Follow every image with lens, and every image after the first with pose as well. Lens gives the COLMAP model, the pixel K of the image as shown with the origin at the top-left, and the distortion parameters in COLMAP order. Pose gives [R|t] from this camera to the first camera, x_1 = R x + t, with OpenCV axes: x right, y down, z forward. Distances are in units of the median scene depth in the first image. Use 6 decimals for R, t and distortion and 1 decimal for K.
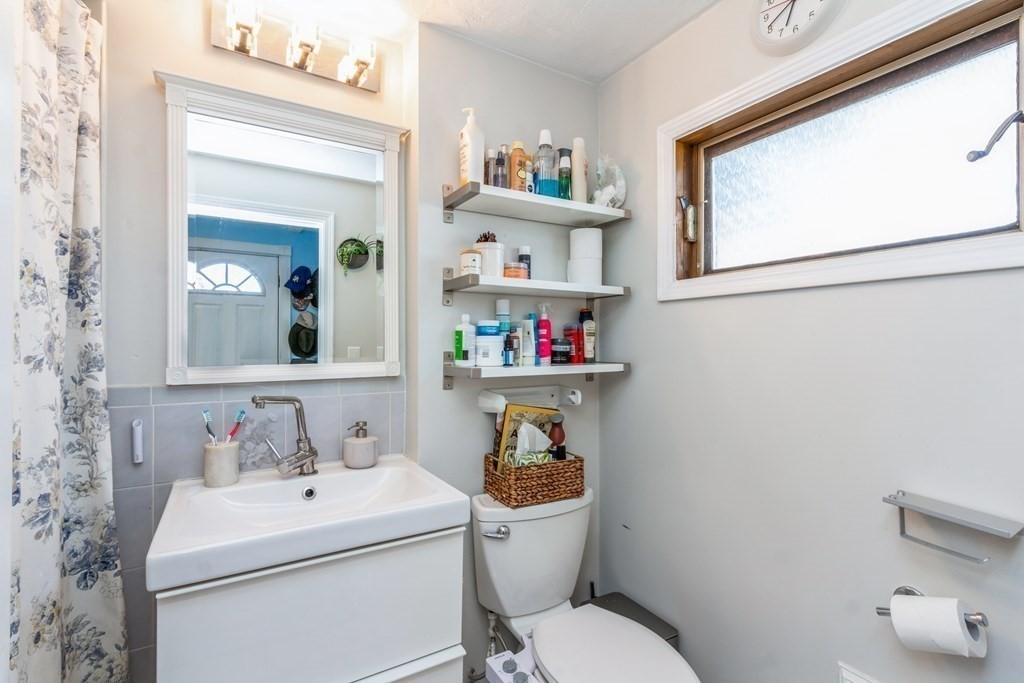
lens RADIAL K [[481.7, 0, 513.3], [0, 481.7, 340.3], [0, 0, 1]] dist [-0.003312, -0.000028]
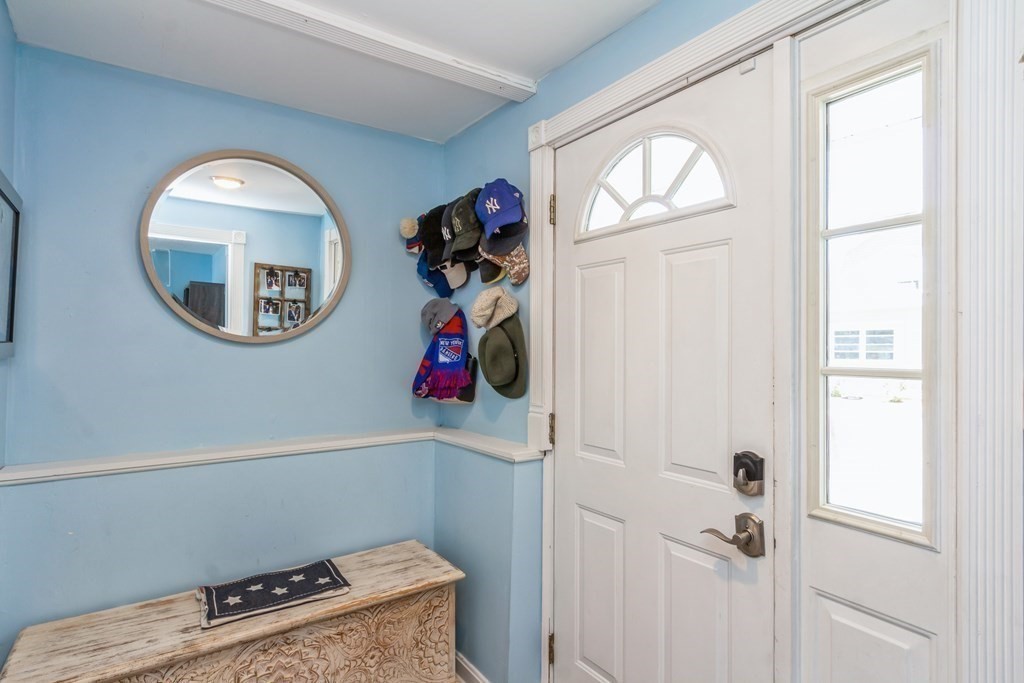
lens RADIAL K [[552.1, 0, 513.4], [0, 552.1, 340.9], [0, 0, 1]] dist [-0.000547, -0.000022]
pose [[0.066812, -0.004055, -0.997757, -0.174799], [-0.005703, 0.999974, -0.004446, -0.002912], [0.997749, 0.005987, 0.066787, 0.866219]]
